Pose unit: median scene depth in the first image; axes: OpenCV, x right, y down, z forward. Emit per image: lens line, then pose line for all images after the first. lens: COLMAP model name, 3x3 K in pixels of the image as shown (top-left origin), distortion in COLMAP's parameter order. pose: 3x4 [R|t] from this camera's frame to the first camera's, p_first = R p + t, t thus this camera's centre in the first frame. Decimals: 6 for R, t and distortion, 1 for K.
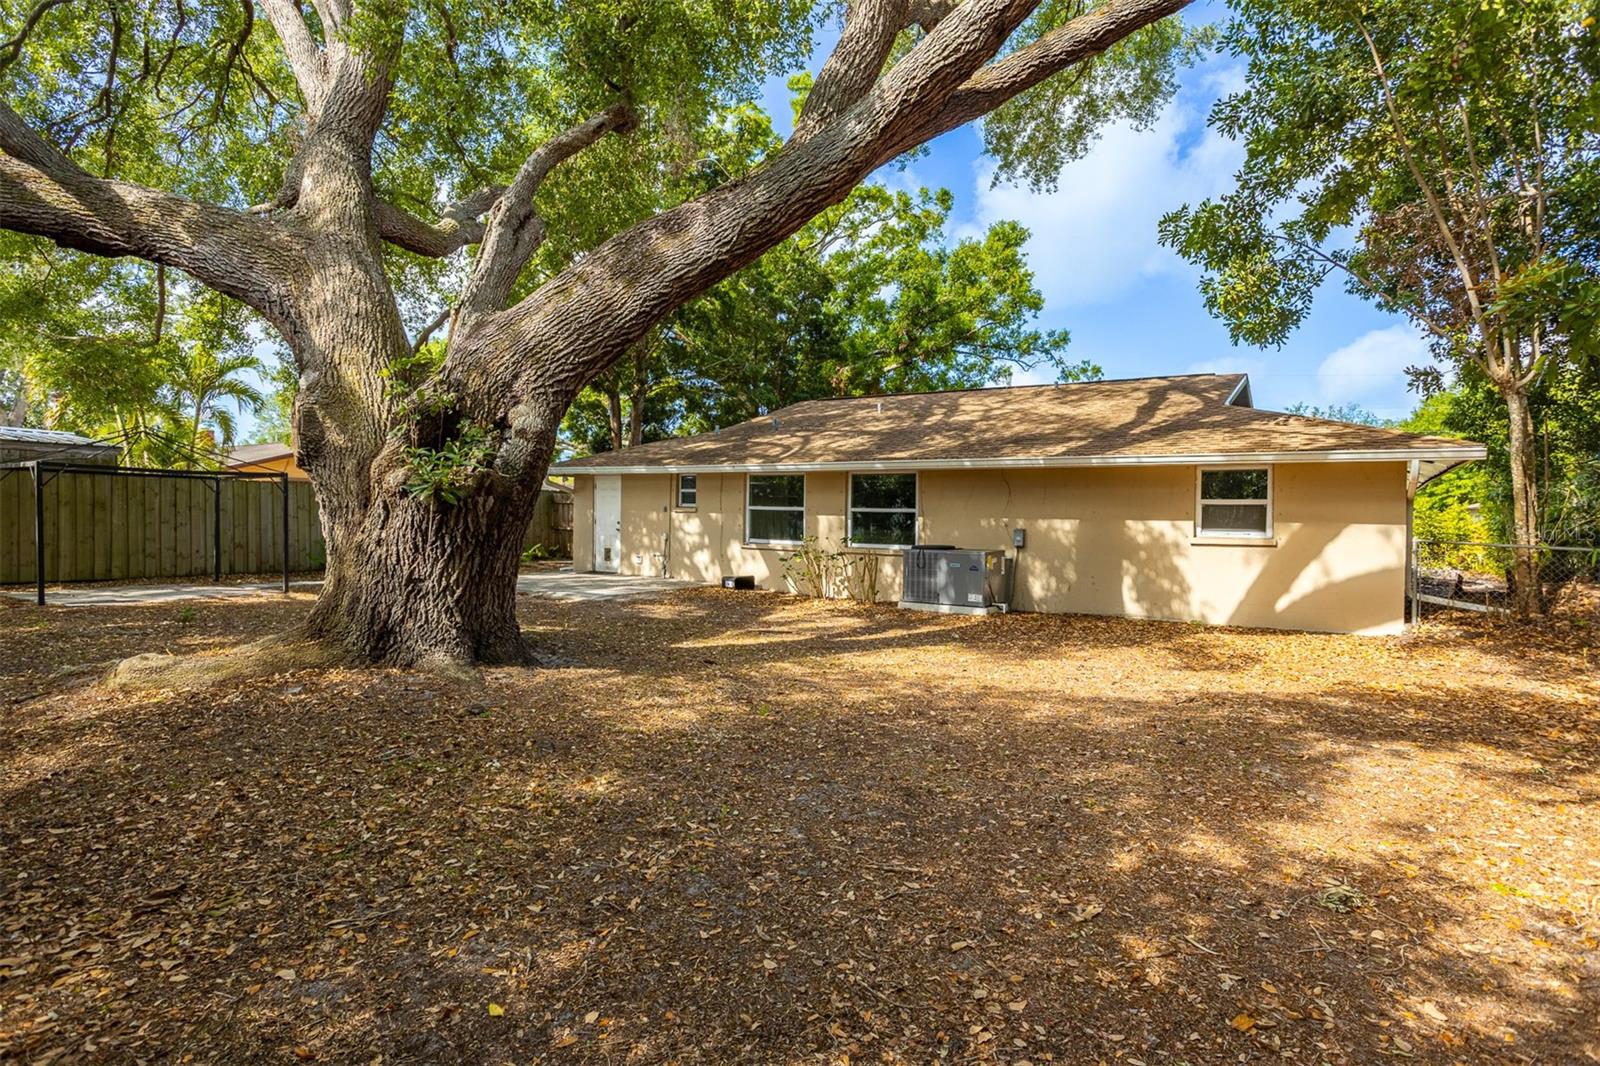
lens RADIAL K [[886.8, 0, 804.1], [0, 886.8, 509.7], [0, 0, 1]] dist [0.003236, 0.001785]
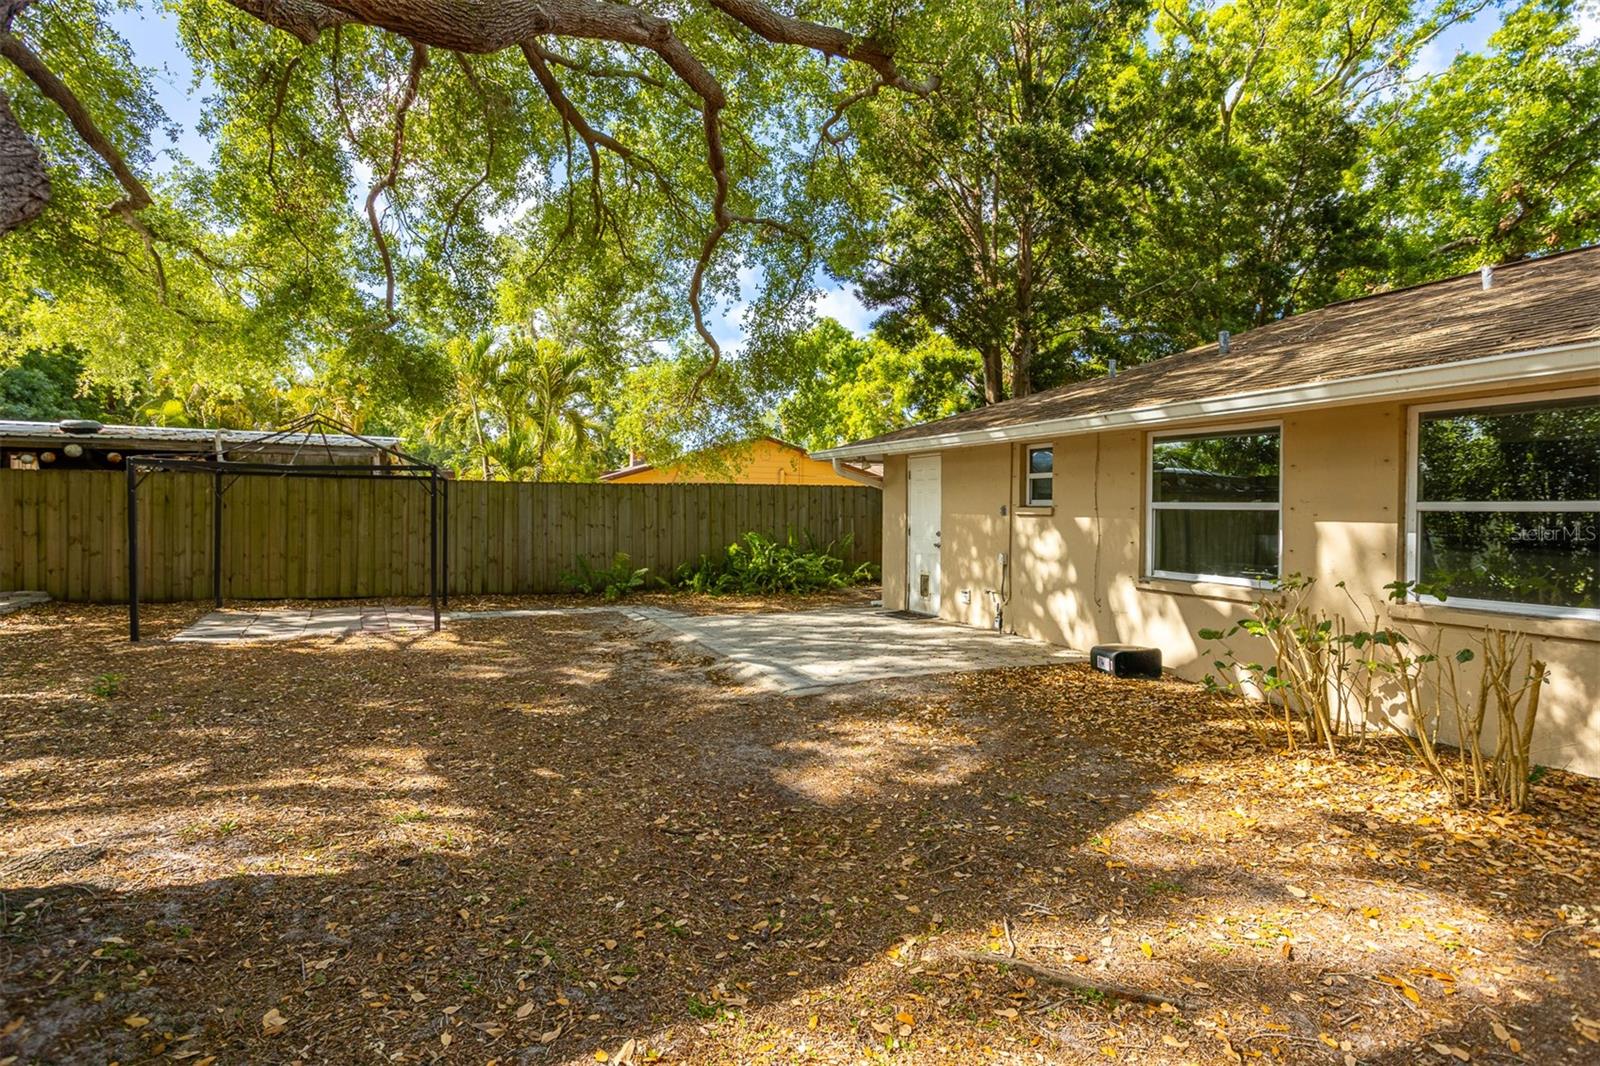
lens RADIAL K [[886.8, 0, 804.1], [0, 886.8, 509.7], [0, 0, 1]] dist [0.003236, 0.001785]
pose [[0.863594, -0.006302, -0.504148, 0.016218], [0.001396, 0.999948, -0.010108, 0.004193], [0.504185, 0.008026, 0.863558, 0.477534]]
